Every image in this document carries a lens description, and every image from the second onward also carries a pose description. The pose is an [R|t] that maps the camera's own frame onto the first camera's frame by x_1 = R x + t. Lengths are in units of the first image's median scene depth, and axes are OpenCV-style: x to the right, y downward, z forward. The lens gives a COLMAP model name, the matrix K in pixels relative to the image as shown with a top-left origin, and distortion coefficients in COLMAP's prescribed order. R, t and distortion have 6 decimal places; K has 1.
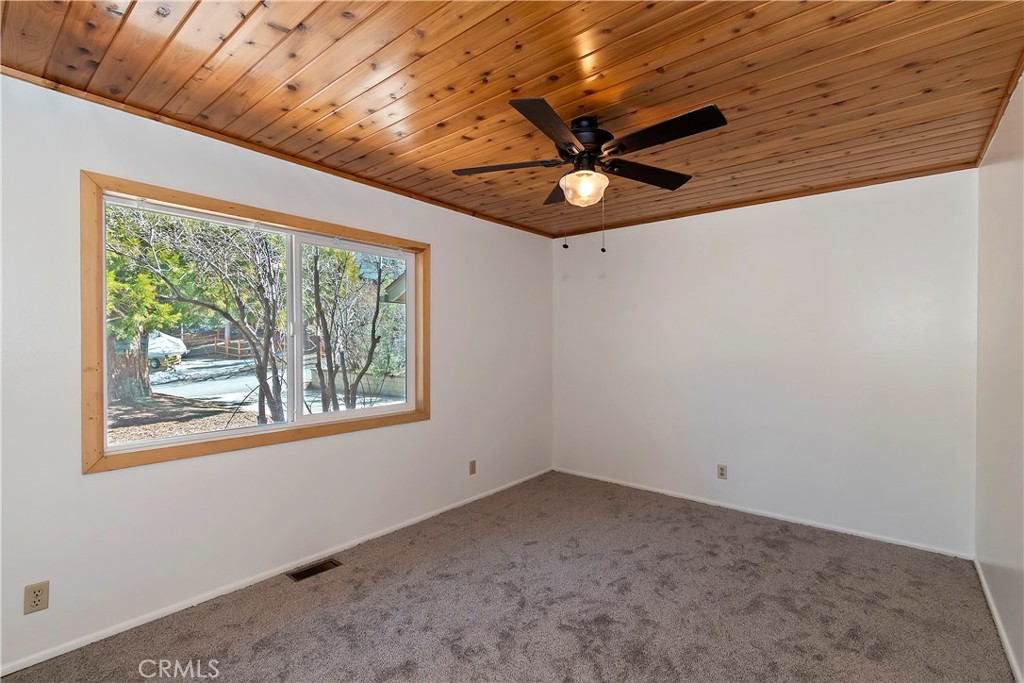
lens RADIAL K [[458.3, 0, 521.4], [0, 458.3, 344.4], [0, 0, 1]] dist [0.006610, -0.002536]
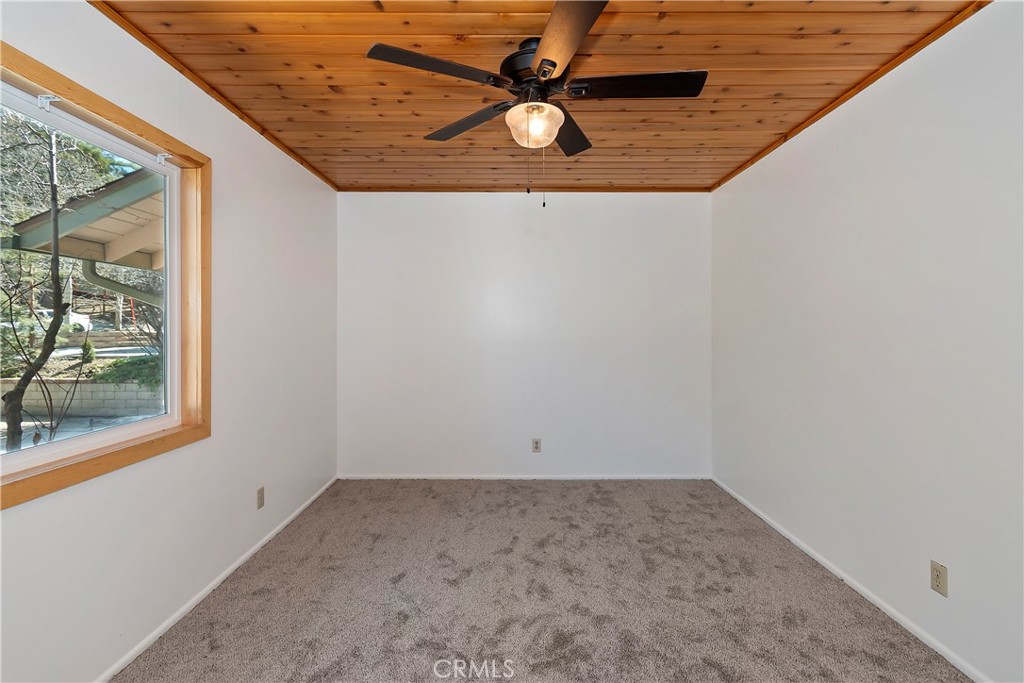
lens RADIAL K [[458.3, 0, 513.7], [0, 458.3, 328.0], [0, 0, 1]] dist [0.006610, -0.002536]
pose [[0.778834, -0.001588, 0.627229, -0.317689], [0.004277, 0.999987, -0.002779, 0.021128], [-0.627216, 0.004847, 0.778830, 0.291399]]
